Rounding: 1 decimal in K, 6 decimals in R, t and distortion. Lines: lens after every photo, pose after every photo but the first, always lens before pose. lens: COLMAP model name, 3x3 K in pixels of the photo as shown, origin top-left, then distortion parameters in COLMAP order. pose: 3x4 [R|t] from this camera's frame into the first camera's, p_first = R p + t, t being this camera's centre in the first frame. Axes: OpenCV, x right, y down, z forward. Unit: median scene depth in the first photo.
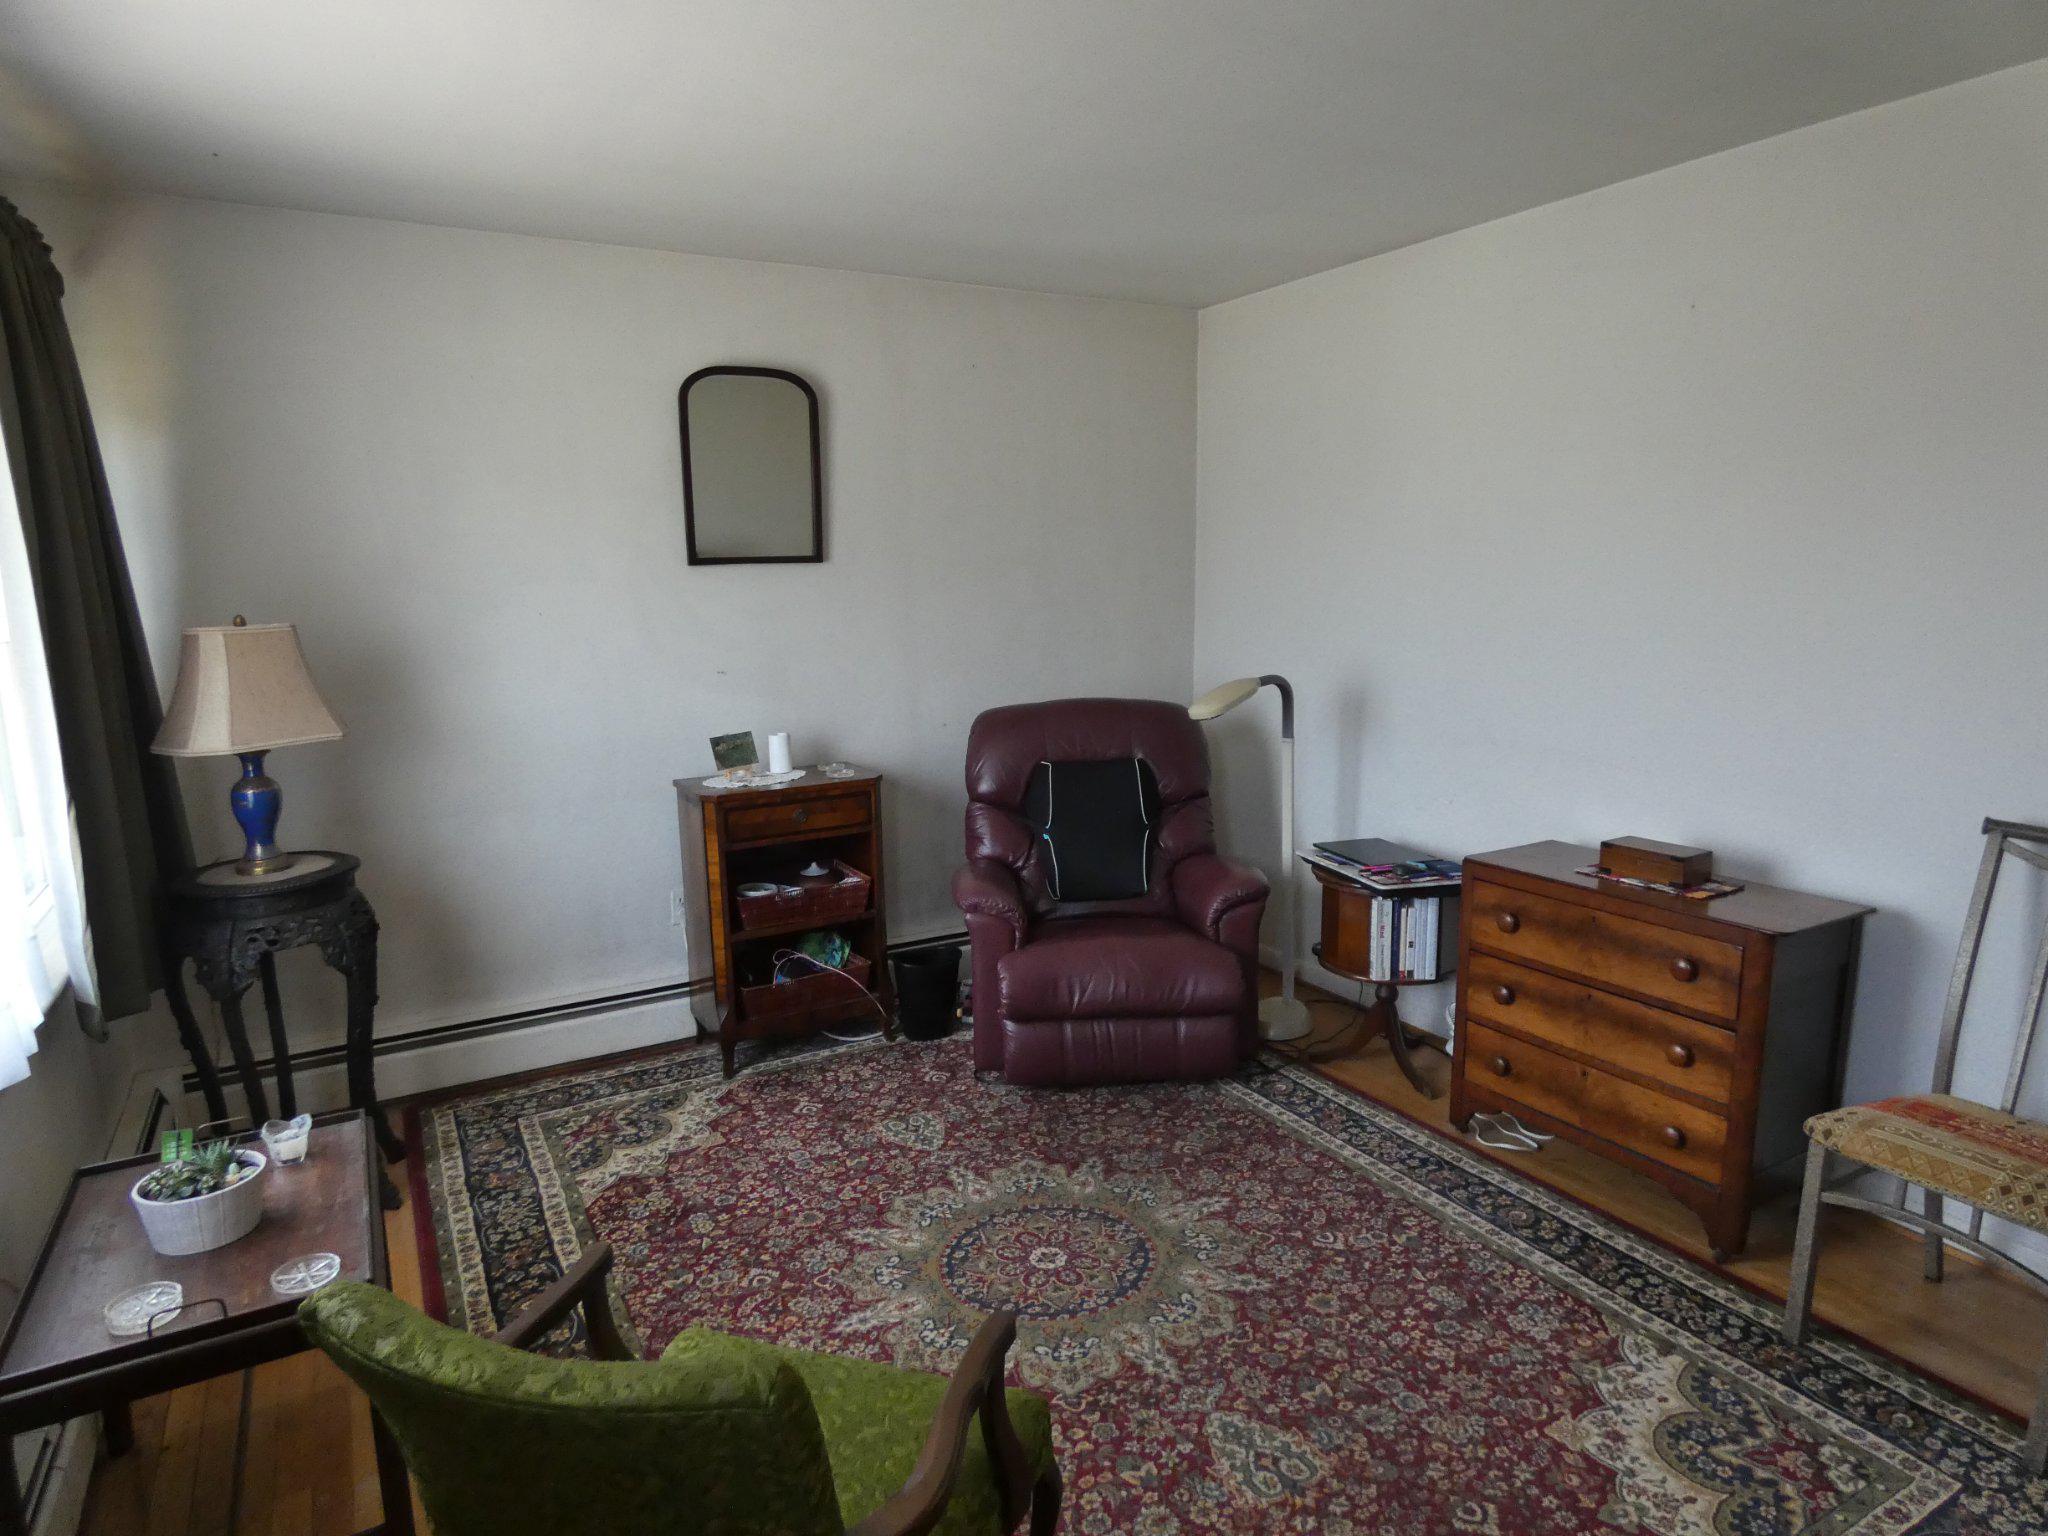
lens RADIAL K [[1235.1, 0, 1020.6], [0, 1235.1, 768.0], [0, 0, 1]] dist [0.045924, -0.073280]
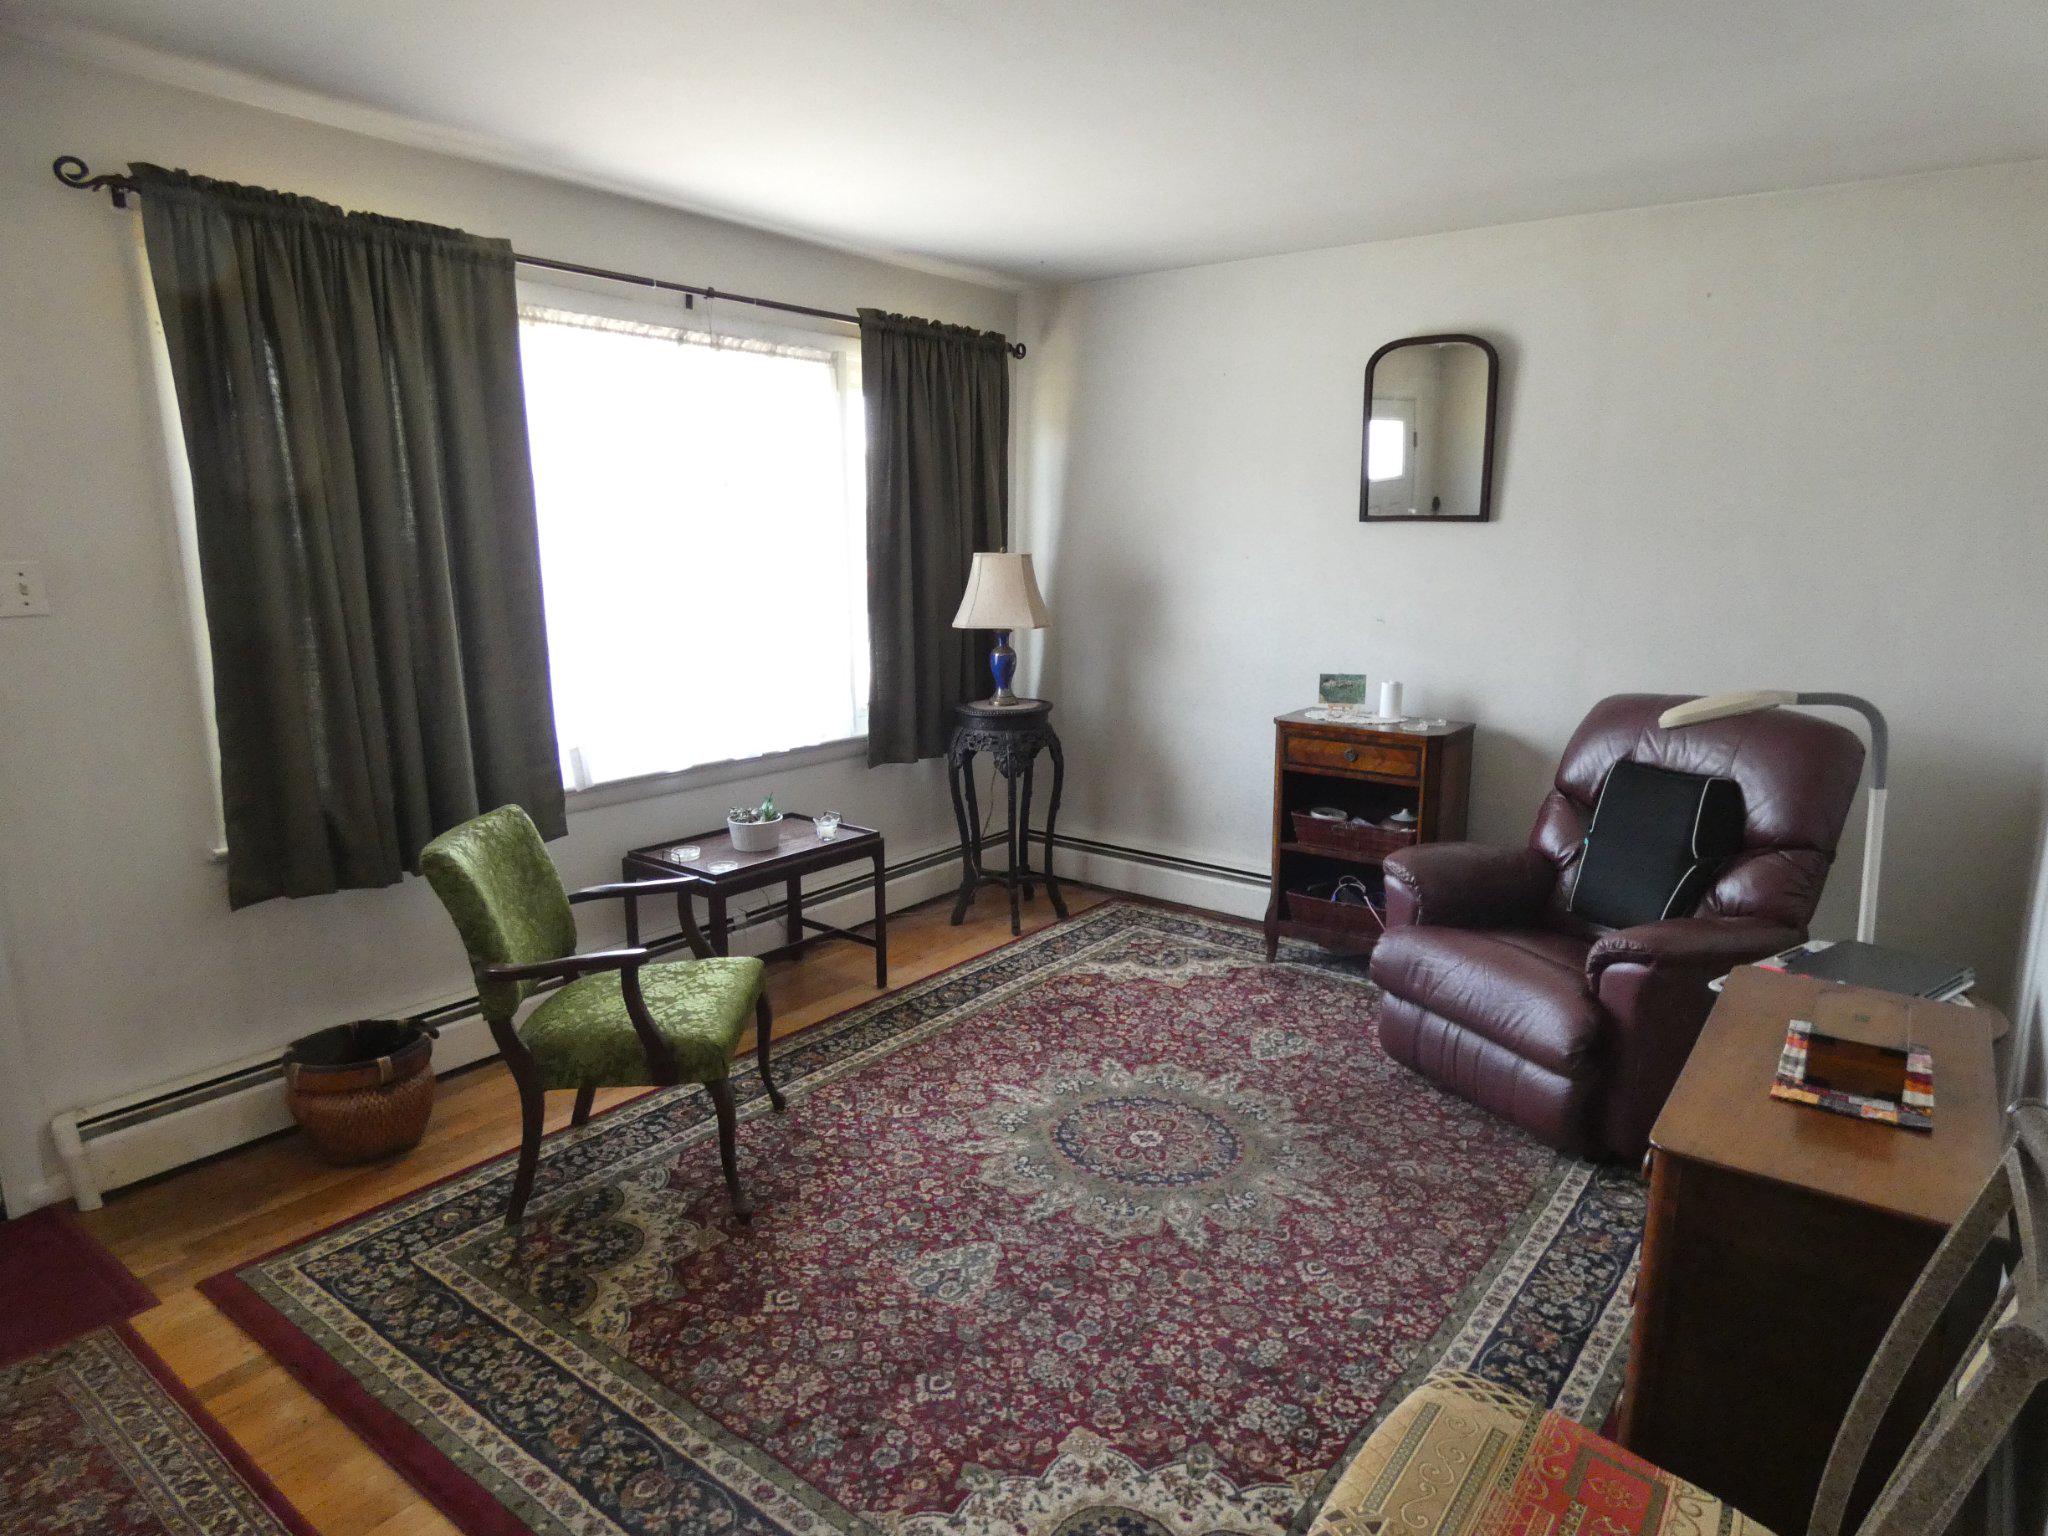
lens RADIAL K [[1206.7, 0, 1034.6], [0, 1206.7, 759.7], [0, 0, 1]] dist [-0.006623, -0.020606]
pose [[0.406170, 0.196964, -0.892318, 0.730646], [-0.167734, 0.975972, 0.139079, -0.064625], [0.898271, 0.093183, 0.429448, 0.329305]]
